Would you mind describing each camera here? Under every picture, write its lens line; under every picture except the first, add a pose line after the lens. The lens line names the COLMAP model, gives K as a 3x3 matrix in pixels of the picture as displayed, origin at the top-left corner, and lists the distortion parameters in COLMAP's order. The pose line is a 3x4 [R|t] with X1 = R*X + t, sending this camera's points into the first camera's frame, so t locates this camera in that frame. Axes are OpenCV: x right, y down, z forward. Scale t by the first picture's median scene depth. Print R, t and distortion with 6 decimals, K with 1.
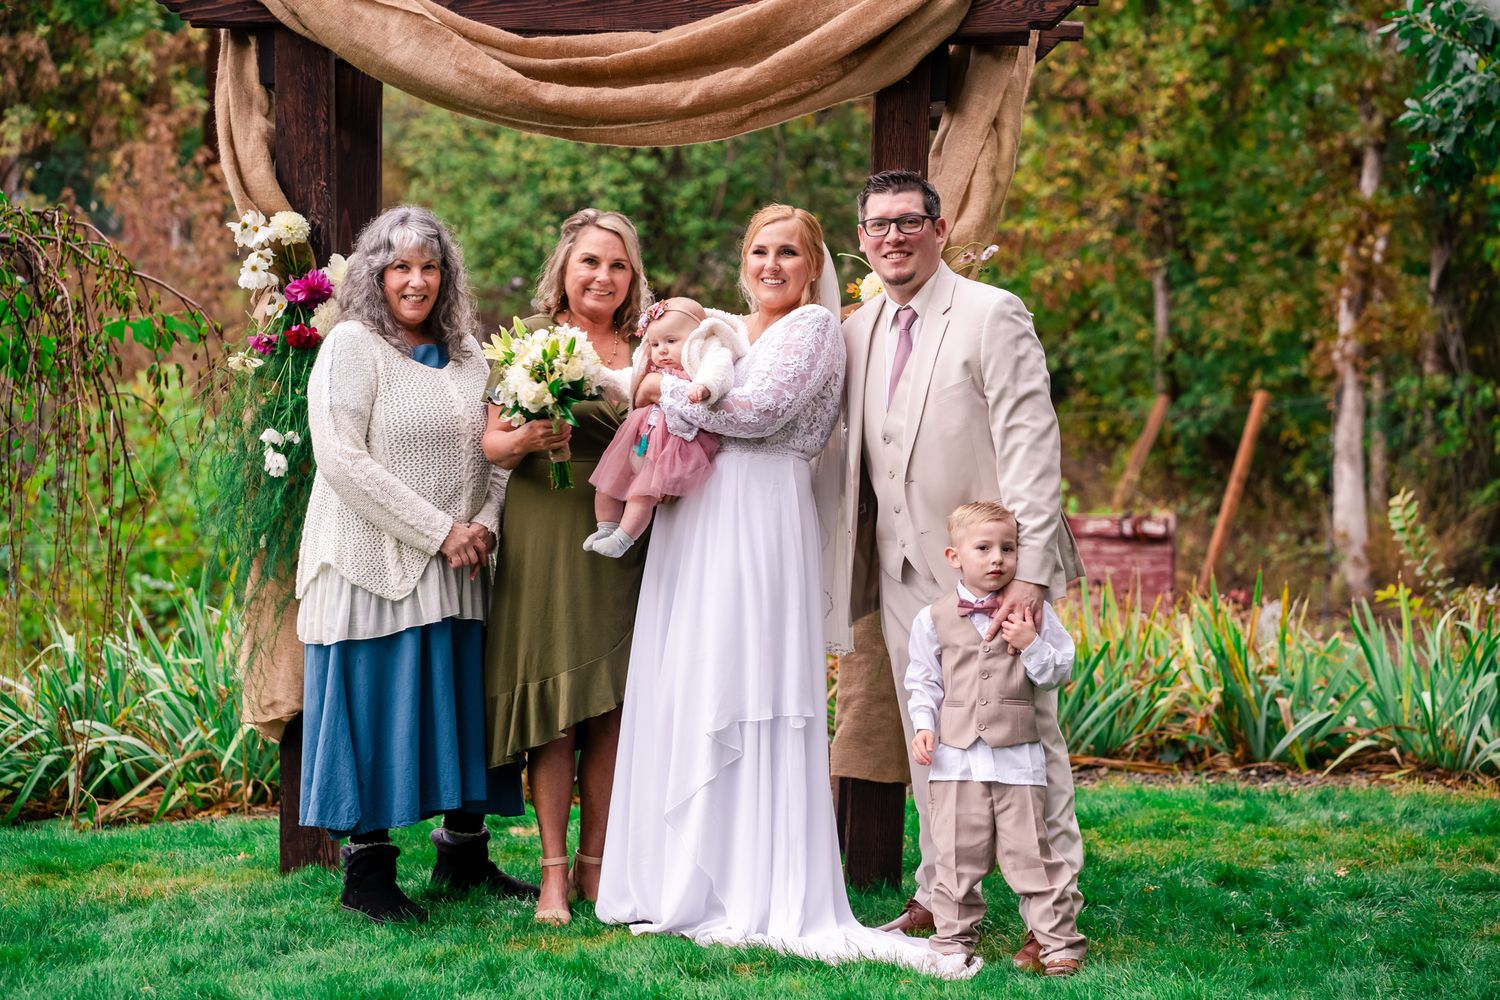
lens RADIAL K [[3541.1, 0, 751.3], [0, 3541.1, 499.0], [0, 0, 1]] dist [0.104496, -2.453871]
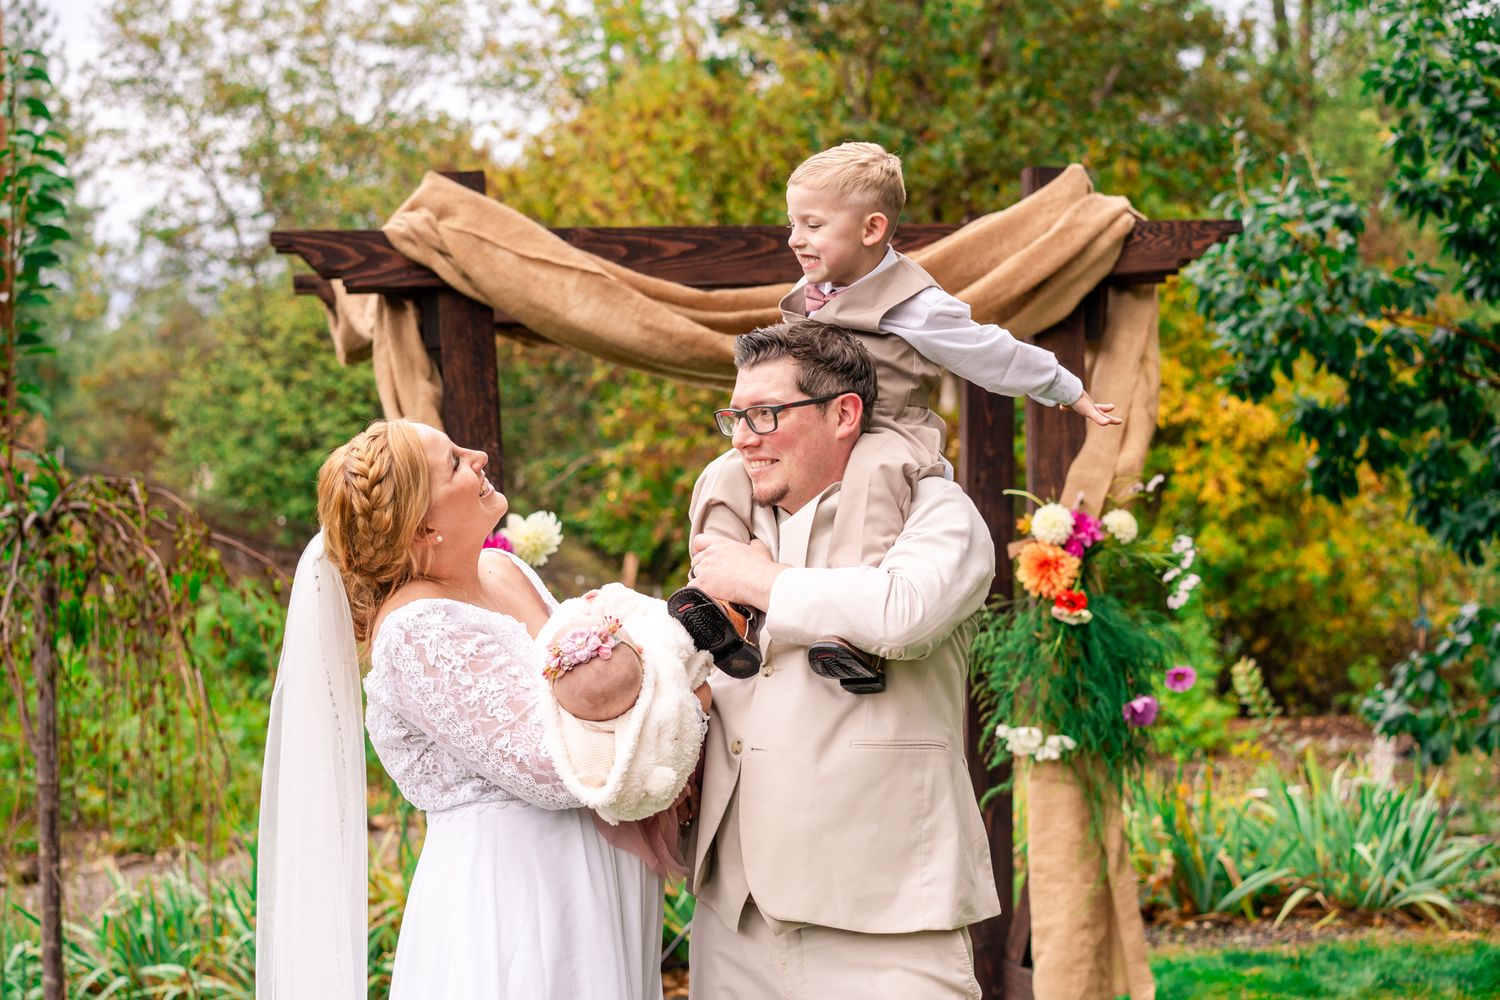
lens RADIAL K [[2540.8, 0, 750.0], [0, 2540.8, 500.0], [0, 0, 1]] dist [0.065449, -0.210308]
pose [[0.986256, -0.047498, 0.158249, -0.133469], [0.055922, 0.997222, -0.049205, -0.027955], [-0.155473, 0.057378, 0.986172, 0.230853]]
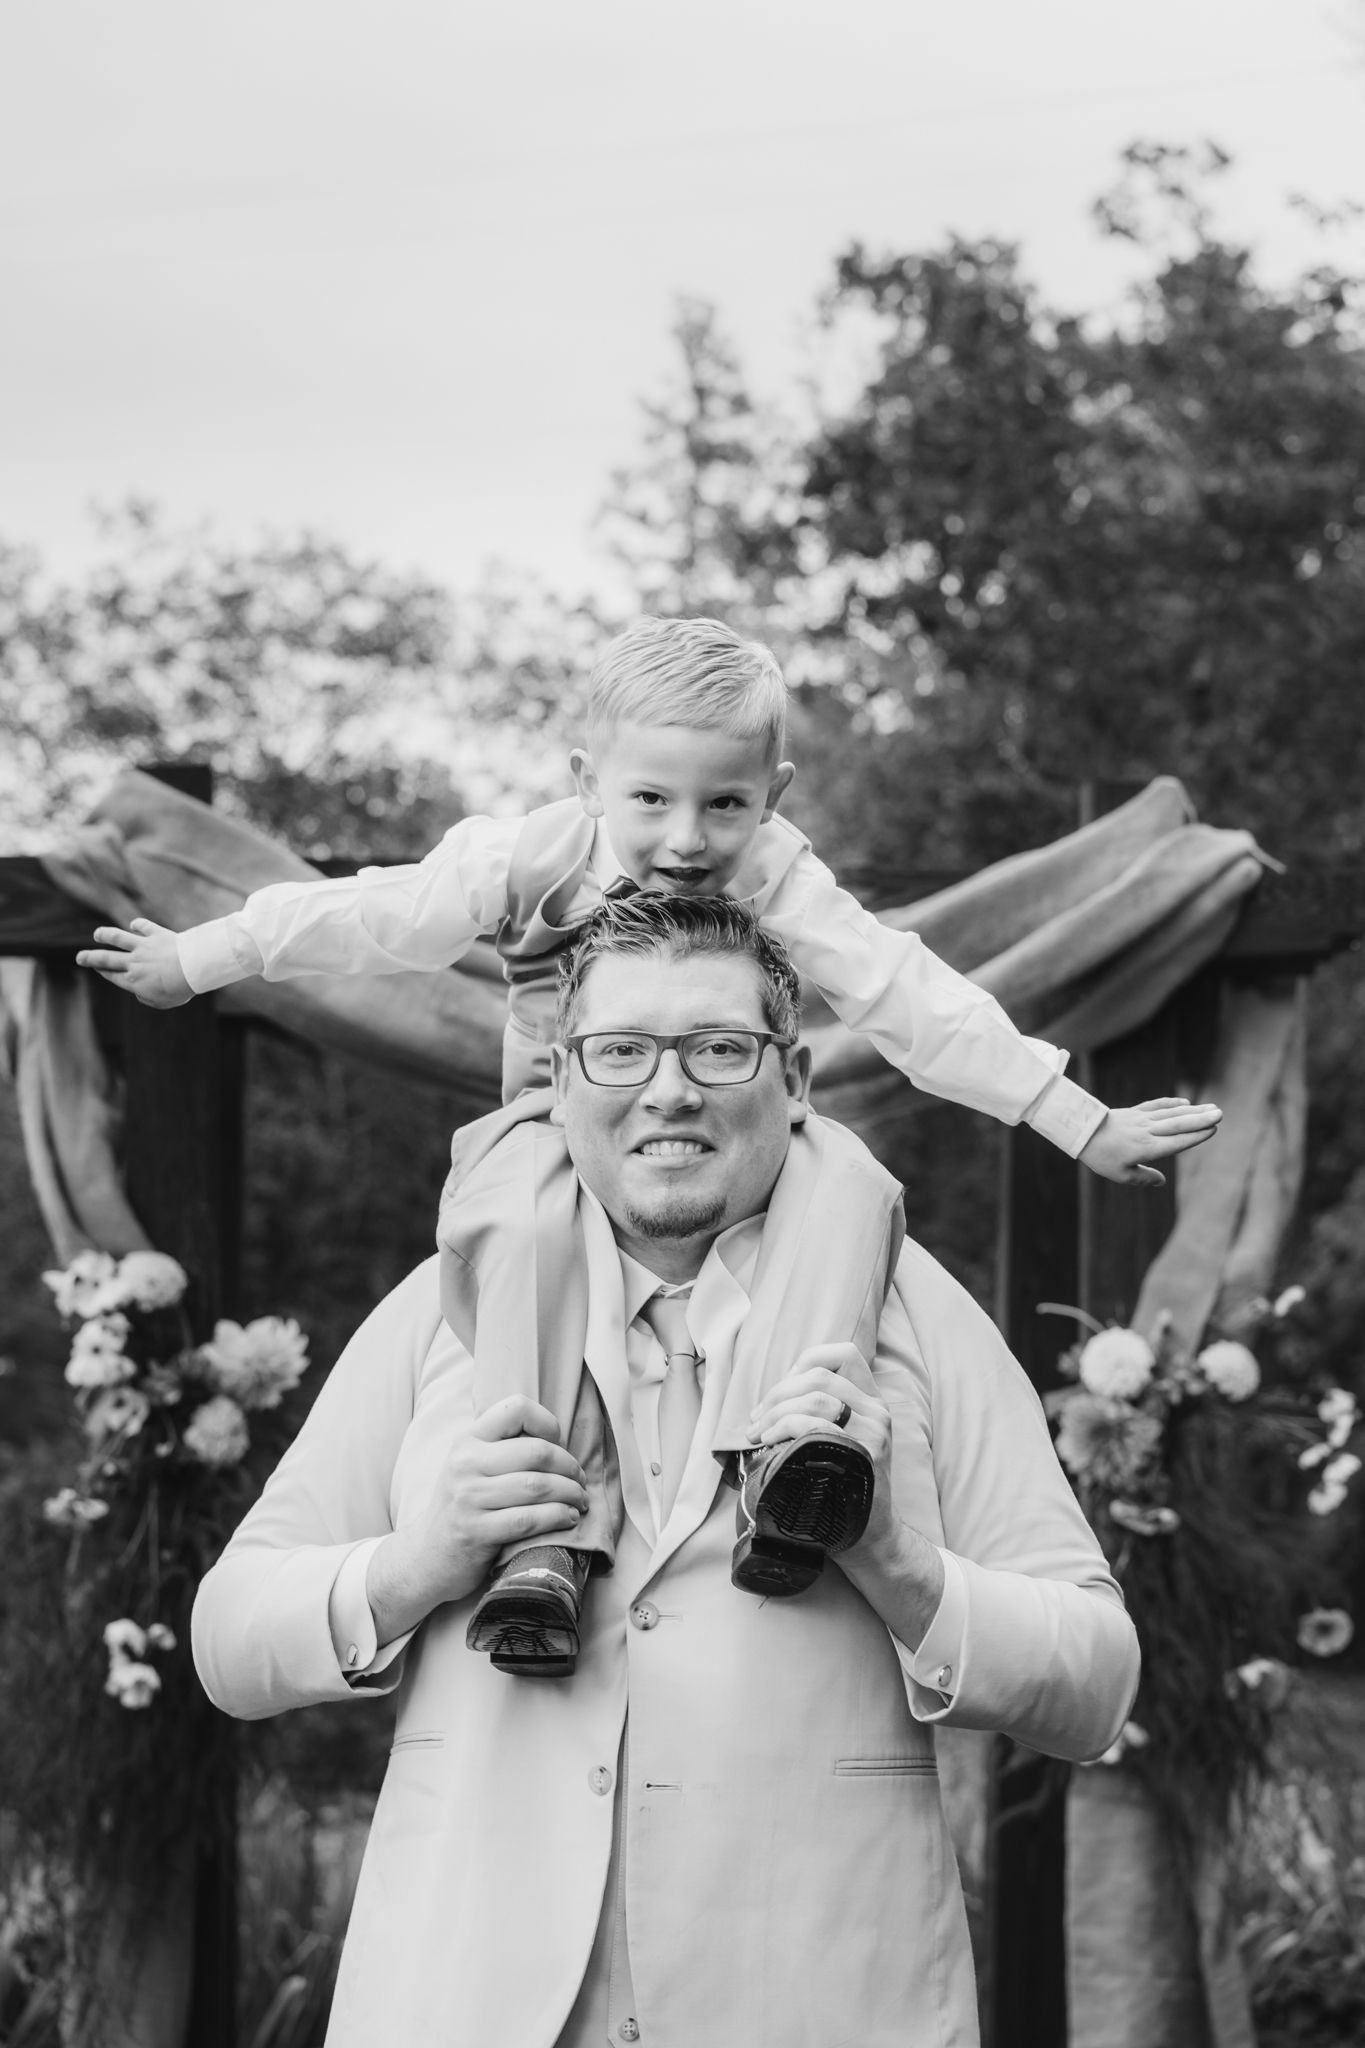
lens RADIAL K [[3723.9, 0, 722.5], [0, 3723.9, 866.8], [0, 0, 1]] dist [0.153365, -1.031952]
pose [[0.993213, -0.004198, 0.116236, -0.086702], [0.024829, 0.983966, -0.176621, -0.024865], [-0.113631, 0.178308, 0.977391, 0.283593]]
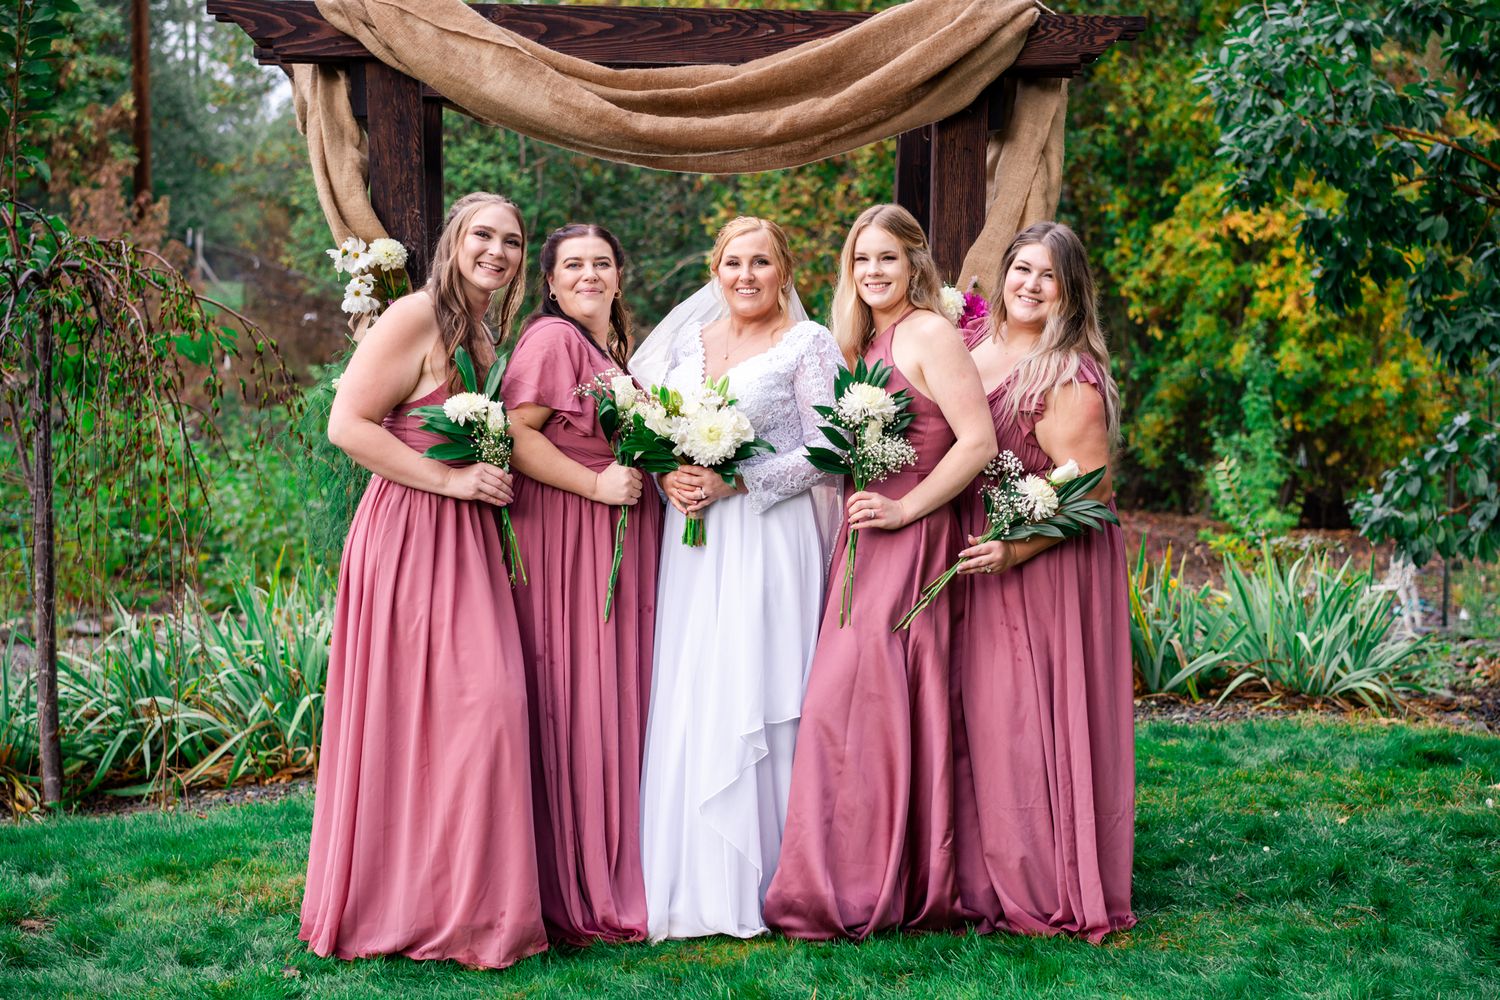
lens RADIAL K [[2456.4, 0, 798.0], [0, 2456.4, 529.4], [0, 0, 1]] dist [0.100790, -0.694705]
pose [[0.992705, -0.024459, 0.118060, -0.079090], [0.019984, 0.999042, 0.038940, -0.016997], [-0.118900, -0.036297, 0.992243, 0.209493]]
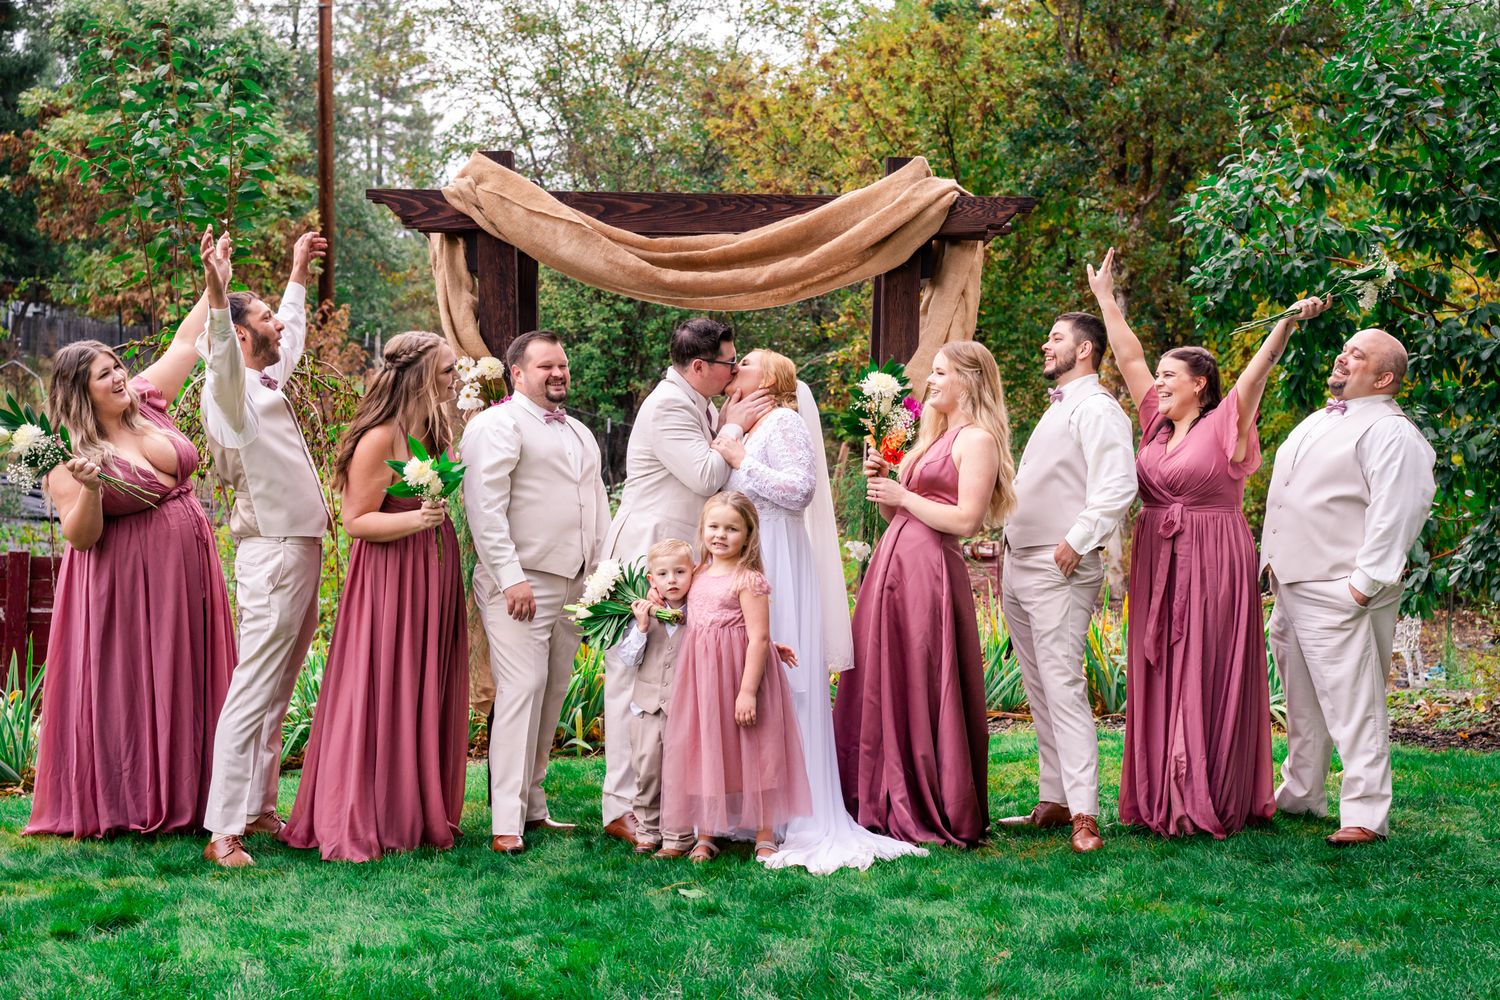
lens RADIAL K [[2399.1, 0, 780.9], [0, 2399.1, 525.0], [0, 0, 1]] dist [0.035082, -0.024905]
pose [[0.998780, -0.014210, 0.047293, -0.046476], [0.014277, 0.999897, -0.001097, -0.006601], [-0.047273, 0.001771, 0.998880, -0.005141]]
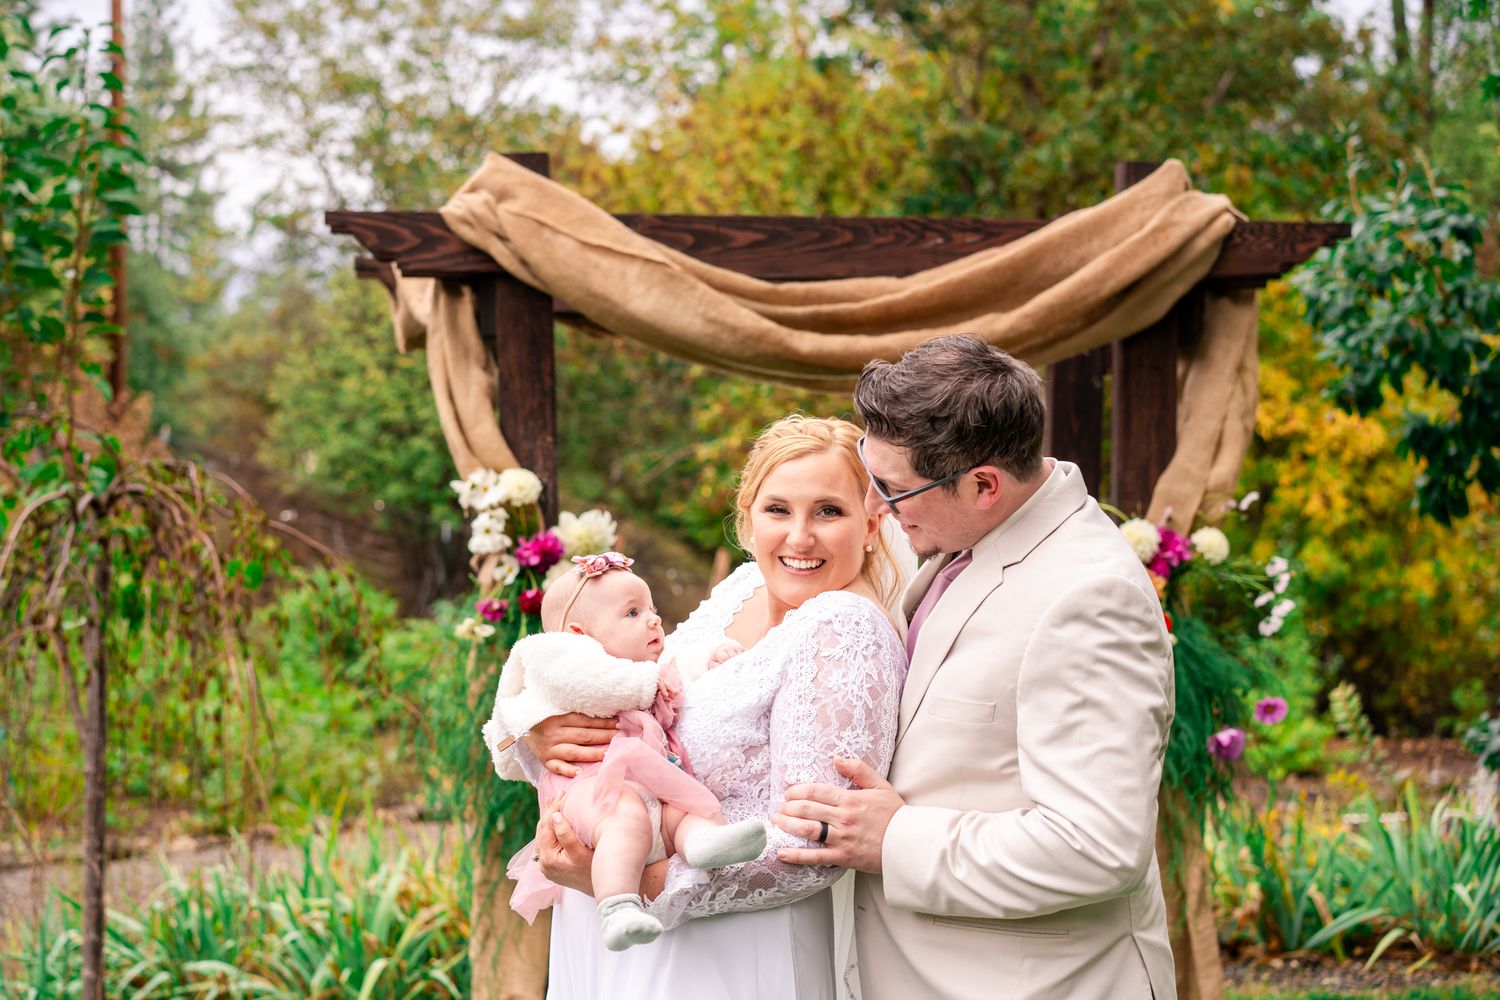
lens RADIAL K [[2518.8, 0, 689.1], [0, 2518.8, 463.5], [0, 0, 1]] dist [0.081583, -0.475064]
pose [[0.995400, -0.015326, 0.094570, -0.120152], [0.021486, 0.997688, -0.064469, -0.030962], [-0.093363, 0.066205, 0.993429, 0.263530]]
